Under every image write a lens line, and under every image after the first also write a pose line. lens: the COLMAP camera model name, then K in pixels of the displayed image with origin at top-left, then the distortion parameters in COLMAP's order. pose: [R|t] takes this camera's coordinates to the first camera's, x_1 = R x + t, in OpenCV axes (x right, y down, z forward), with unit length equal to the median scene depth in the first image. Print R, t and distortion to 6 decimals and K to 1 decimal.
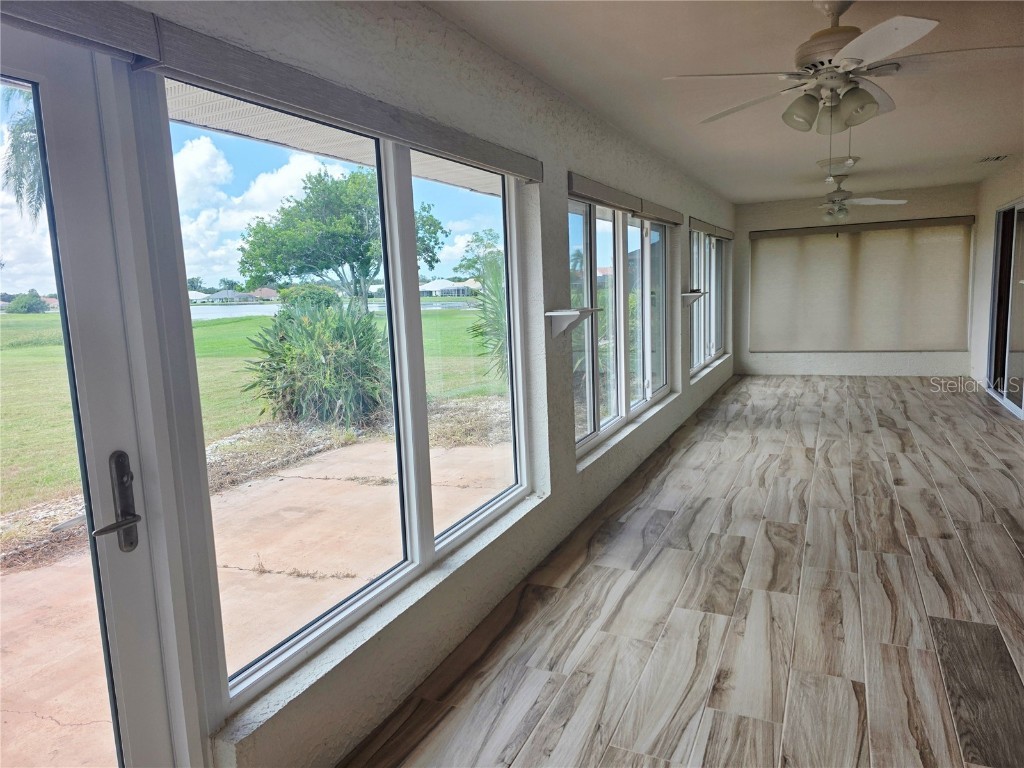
lens RADIAL K [[677.6, 0, 512.0], [0, 677.6, 384.0], [0, 0, 1]] dist [0.092737, -0.092772]
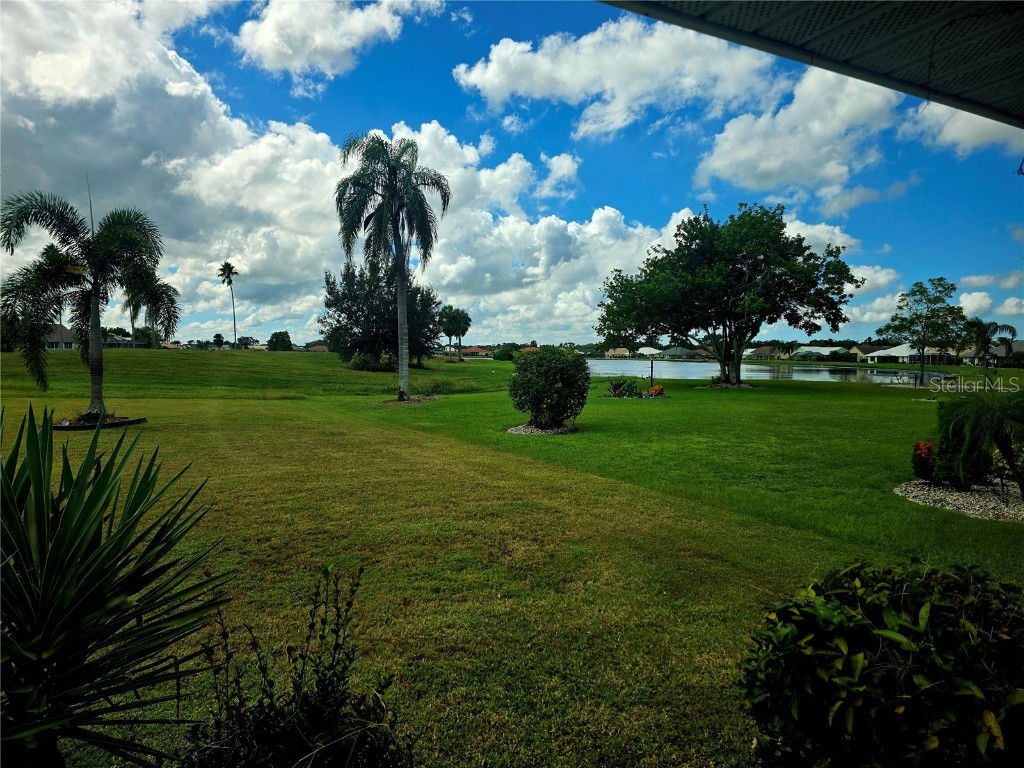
lens RADIAL K [[680.6, 0, 516.2], [0, 680.6, 386.9], [0, 0, 1]] dist [0.089304, -0.094200]
pose [[0.804097, 0.075493, -0.589686, 0.556906], [-0.123073, 0.991555, -0.040881, -0.326613], [0.581620, 0.105447, 0.806597, 1.860964]]
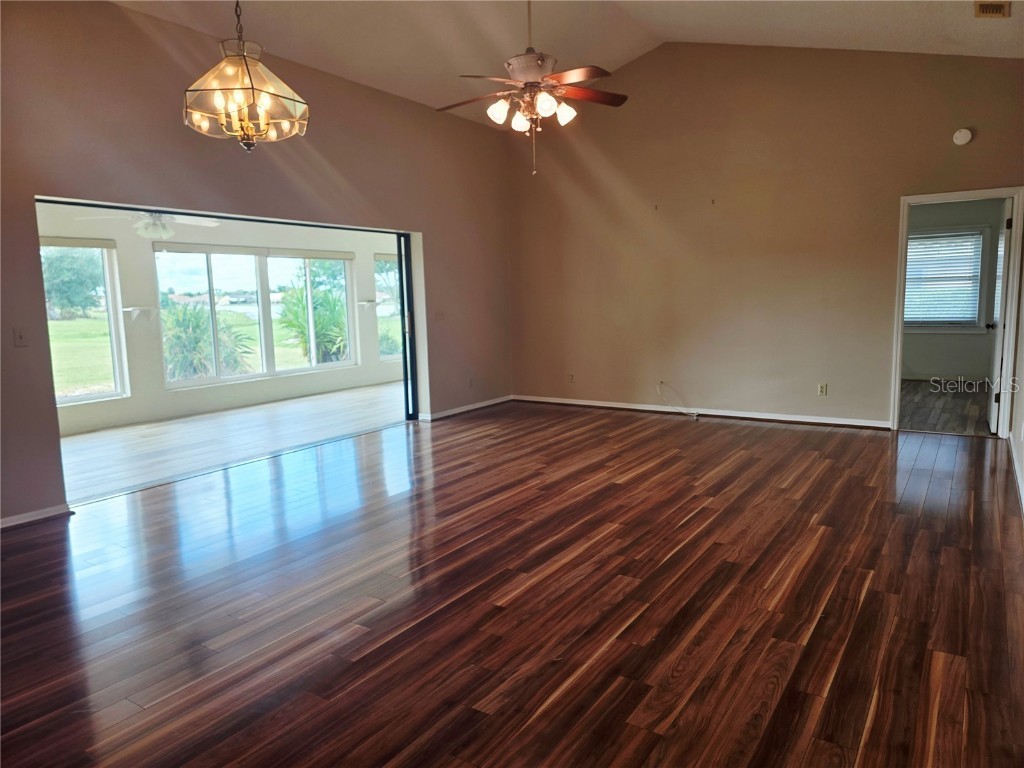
lens RADIAL K [[688.4, 0, 523.1], [0, 688.4, 385.4], [0, 0, 1]] dist [0.047241, -0.066809]
pose [[0.989878, 0.035433, -0.137429, 1.240280], [-0.036287, 0.999335, -0.003709, 0.075258], [0.137206, 0.008658, 0.990505, -0.764584]]
